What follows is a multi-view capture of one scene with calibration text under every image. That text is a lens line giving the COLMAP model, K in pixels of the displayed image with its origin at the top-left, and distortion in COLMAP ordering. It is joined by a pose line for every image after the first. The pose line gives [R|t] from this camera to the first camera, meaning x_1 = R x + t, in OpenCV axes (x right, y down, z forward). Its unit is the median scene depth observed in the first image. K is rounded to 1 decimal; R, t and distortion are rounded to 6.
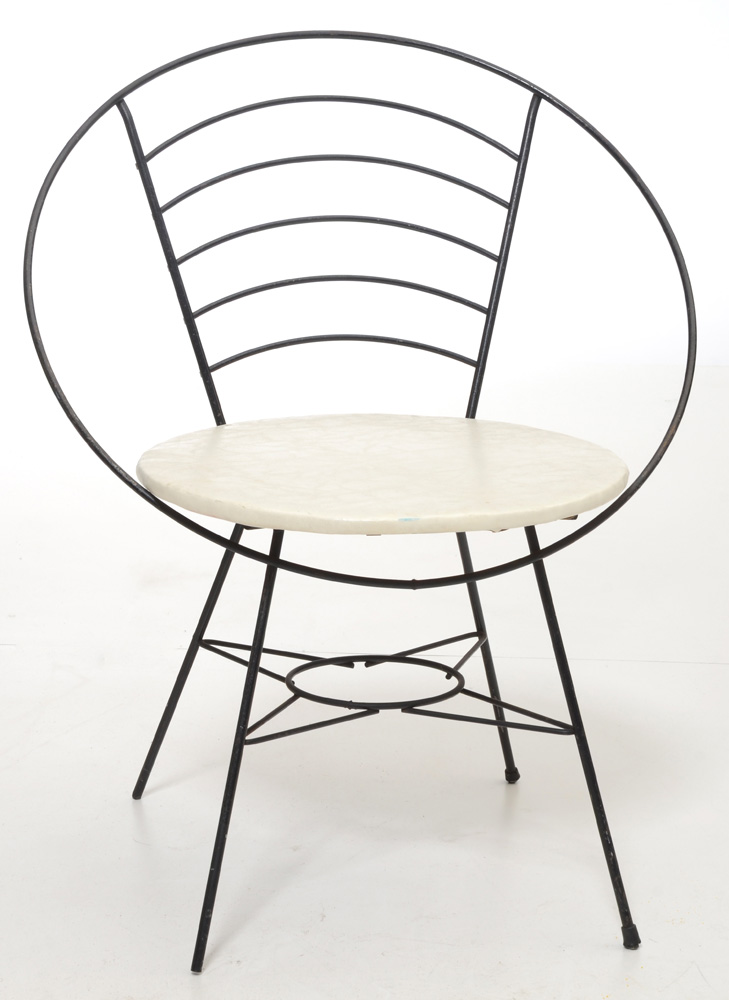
lens RADIAL K [[2942.1, 0, 349.3], [0, 2942.1, 499.2], [0, 0, 1]] dist [0.576554, 0.444204]
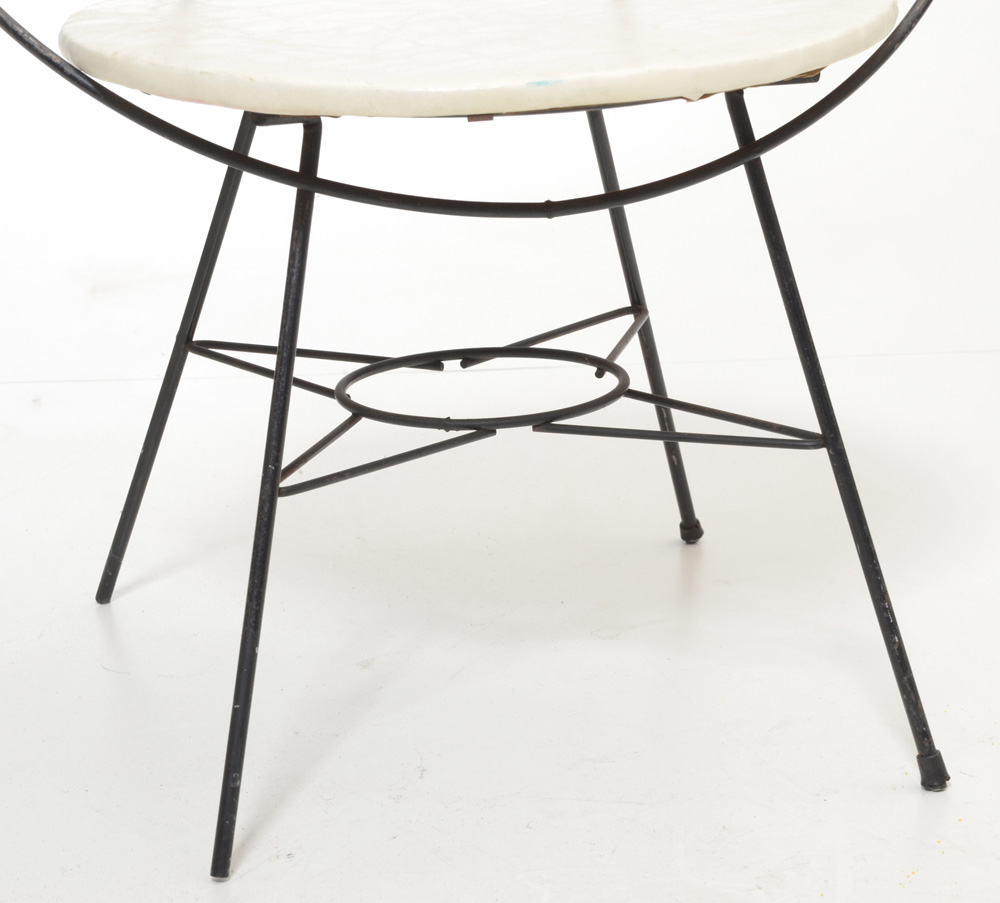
lens RADIAL K [[3436.4, 0, 500.0], [0, 3436.4, 451.5], [0, 0, 1]] dist [0.528951, 0.987527]
pose [[0.997362, -0.059648, 0.041374, -0.018762], [0.057244, 0.996730, 0.057024, 0.036587], [-0.044640, -0.054505, 0.997515, 0.305224]]
